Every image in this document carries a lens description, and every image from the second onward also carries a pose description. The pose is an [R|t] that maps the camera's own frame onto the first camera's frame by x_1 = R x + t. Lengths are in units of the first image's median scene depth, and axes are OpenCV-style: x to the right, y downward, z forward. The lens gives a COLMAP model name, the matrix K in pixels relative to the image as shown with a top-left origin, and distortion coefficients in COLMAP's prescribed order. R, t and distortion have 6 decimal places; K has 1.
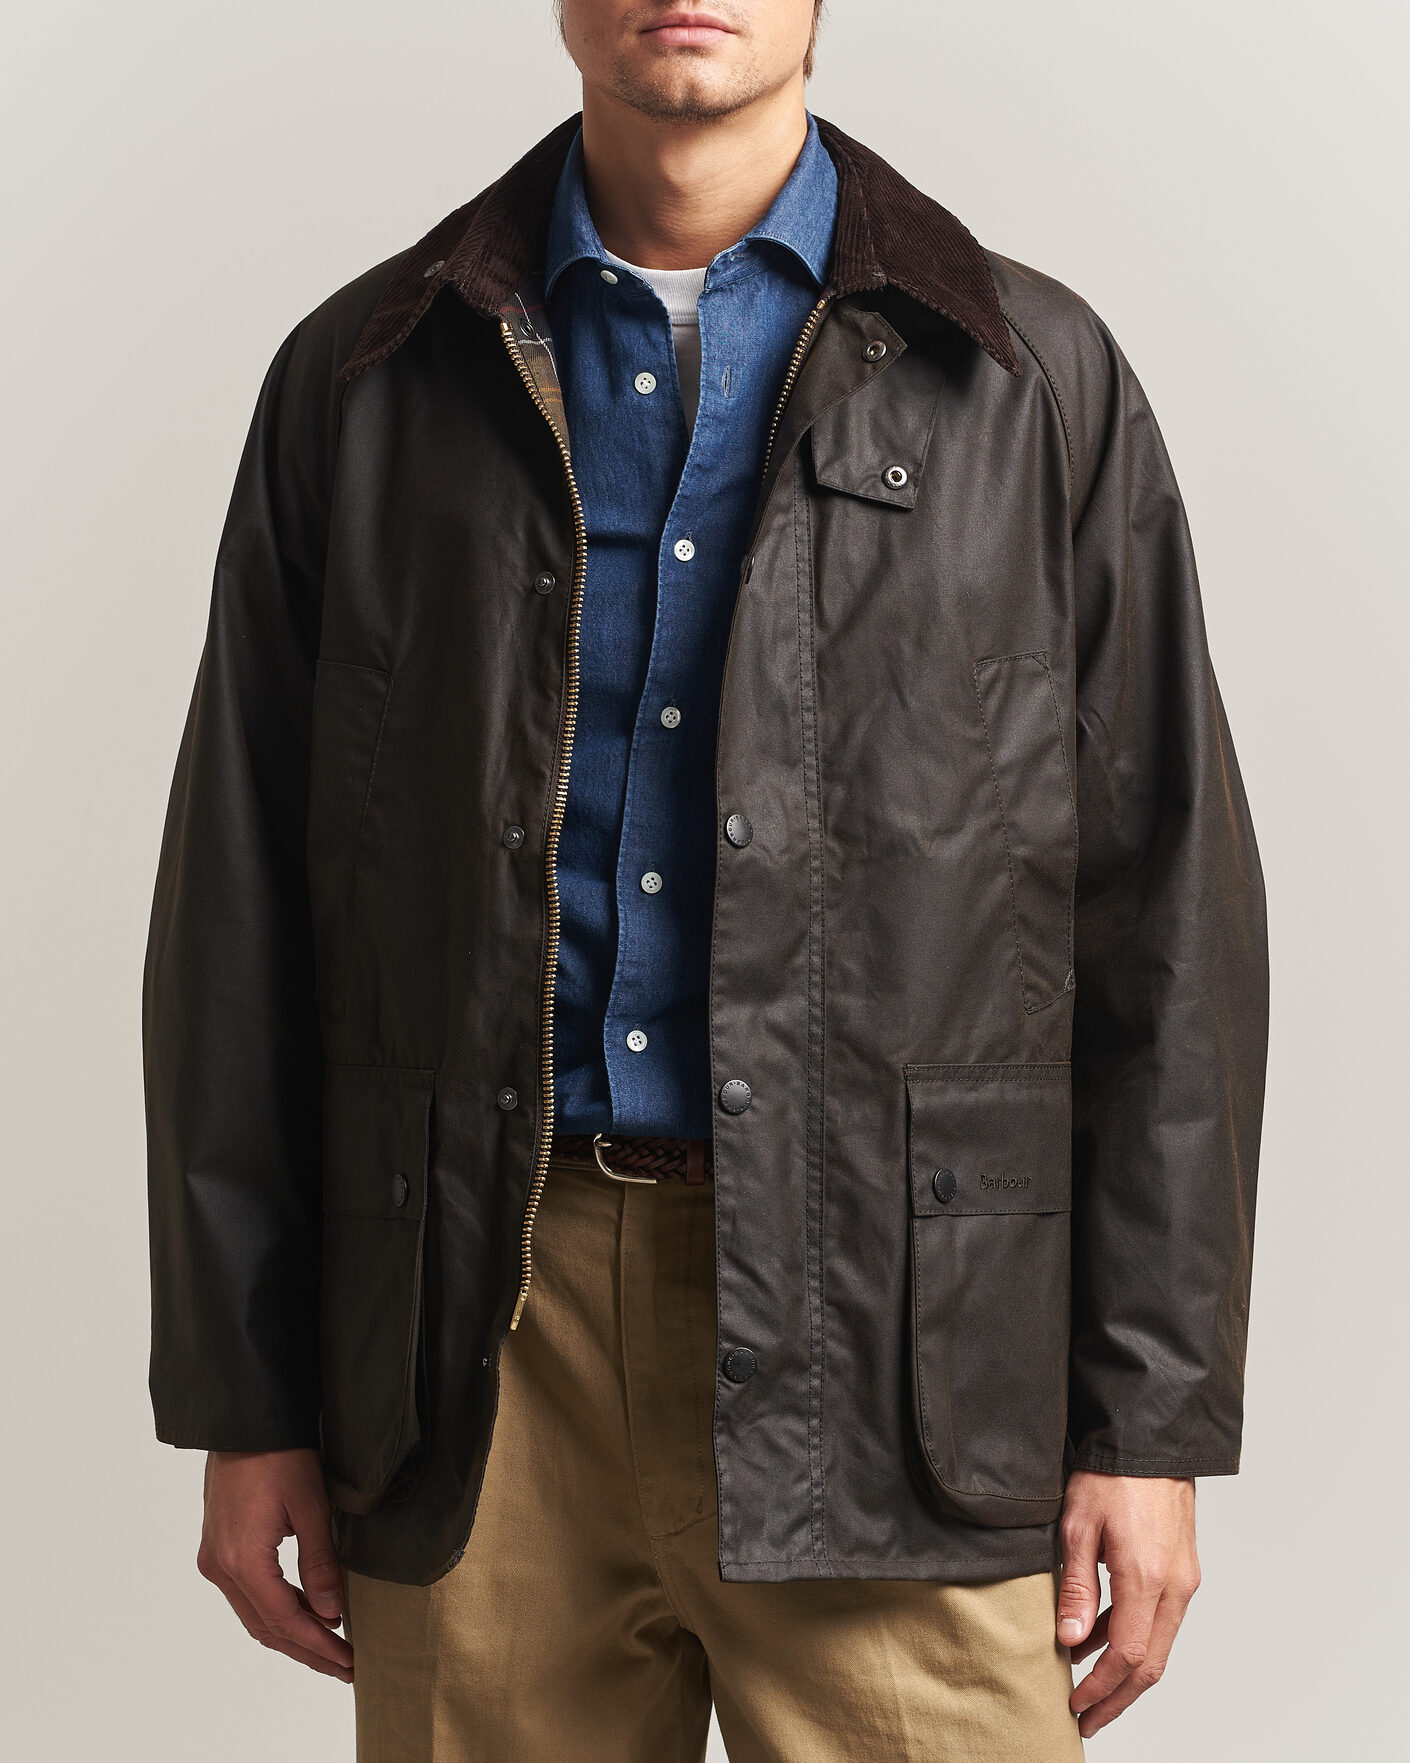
lens RADIAL K [[5343.1, 0, 703.1], [0, 5343.1, 929.2], [0, 0, 1]] dist [-0.395968, 25.786893]
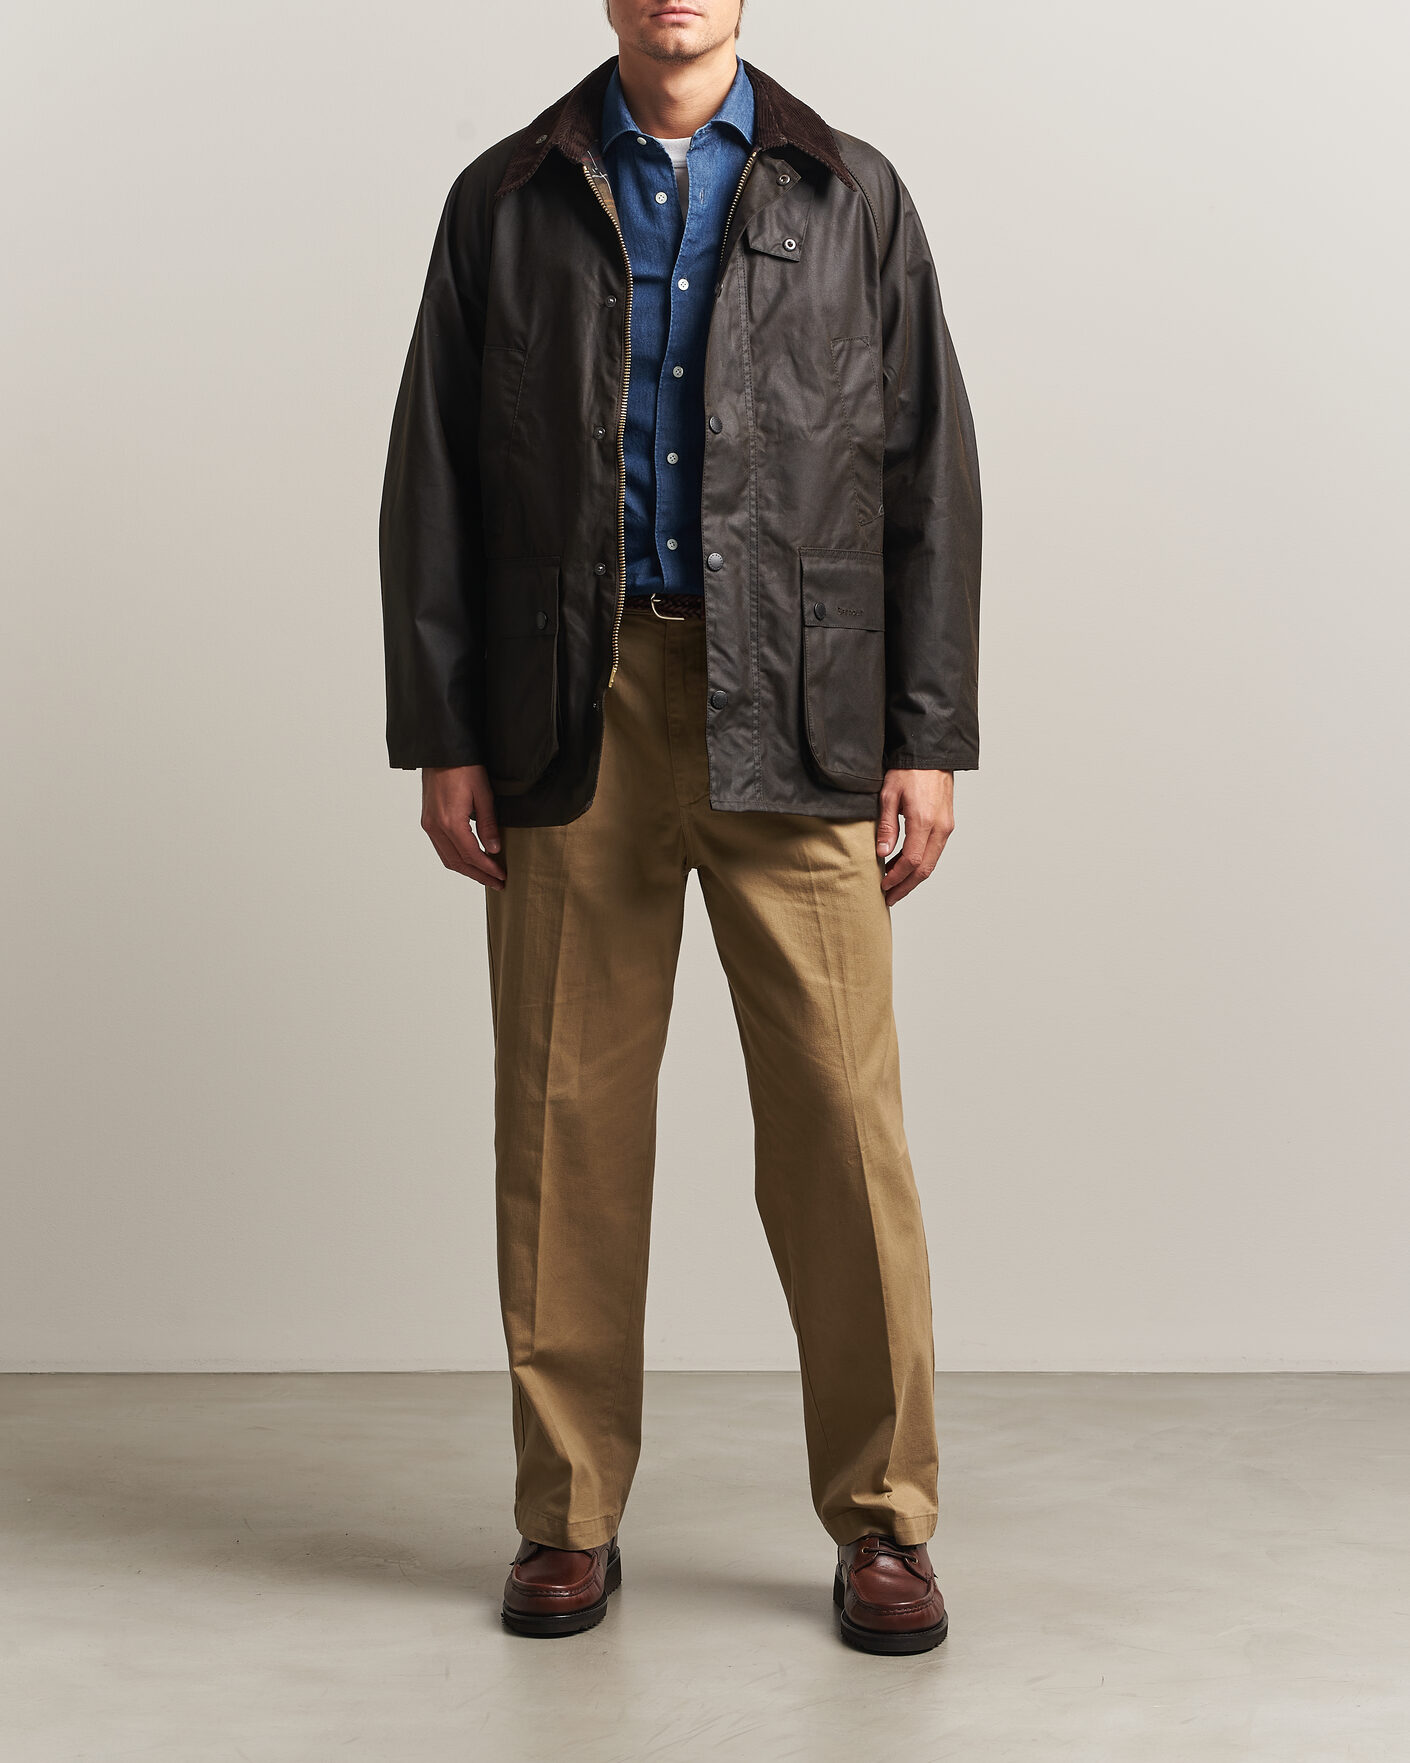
lens RADIAL K [[5244.4, 0, 705.0], [0, 5244.4, 881.5], [0, 0, 1]] dist [0.338005, -0.228869]
pose [[0.998576, -0.016421, 0.050754, -0.095679], [0.015656, 0.999758, 0.015439, 0.116576], [-0.050996, -0.014622, 0.998592, -0.914868]]
